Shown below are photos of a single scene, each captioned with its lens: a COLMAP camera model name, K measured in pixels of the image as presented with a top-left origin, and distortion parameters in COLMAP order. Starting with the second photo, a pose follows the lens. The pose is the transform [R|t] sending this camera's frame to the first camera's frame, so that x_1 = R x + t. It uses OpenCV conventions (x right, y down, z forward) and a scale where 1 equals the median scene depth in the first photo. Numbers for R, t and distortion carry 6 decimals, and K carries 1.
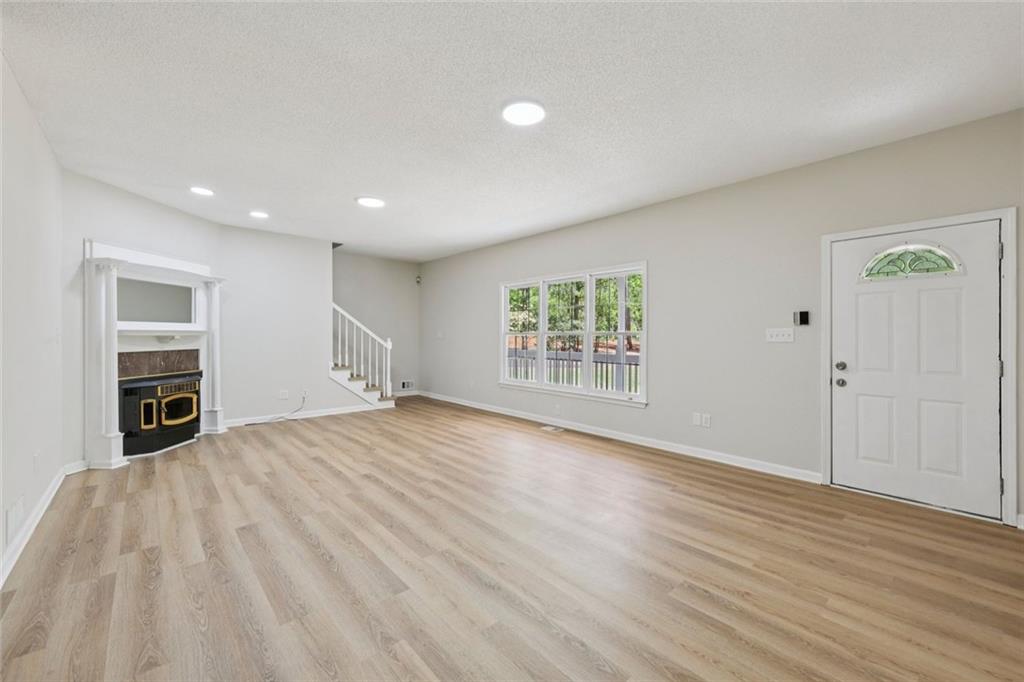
lens RADIAL K [[416.4, 0, 512.0], [0, 416.4, 341.0], [0, 0, 1]] dist [-0.001702, -0.000181]
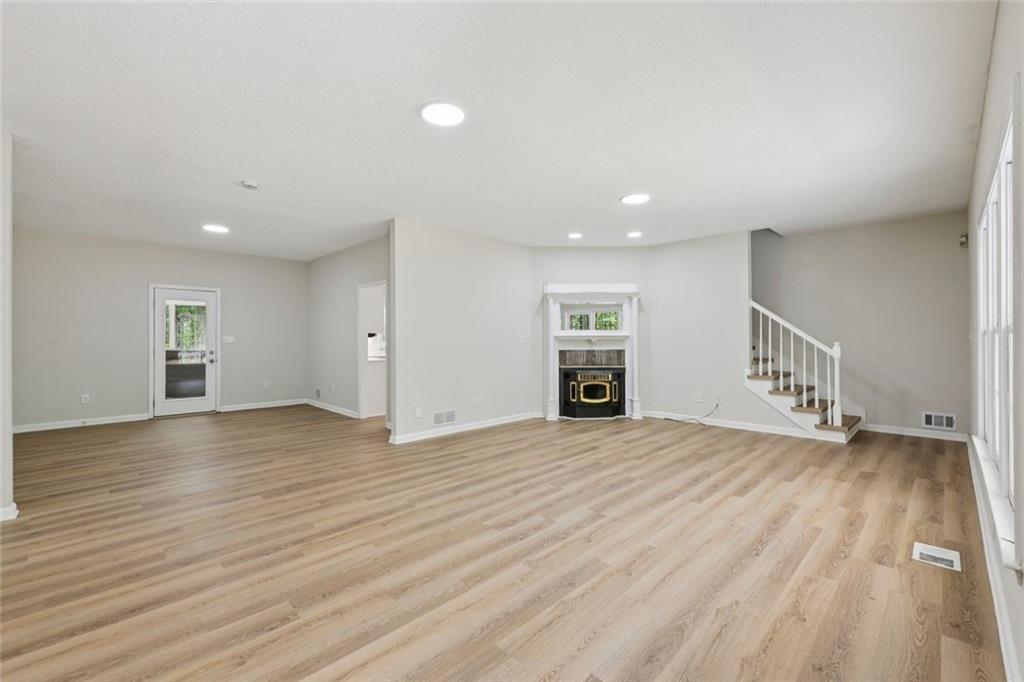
lens RADIAL K [[417.5, 0, 493.2], [0, 417.5, 344.5], [0, 0, 1]] dist [0.000006, 0.000198]
pose [[0.041865, 0.008264, -0.999089, 0.642337], [-0.011252, 0.999906, 0.007799, -0.003308], [0.999060, 0.010915, 0.041954, 0.673366]]
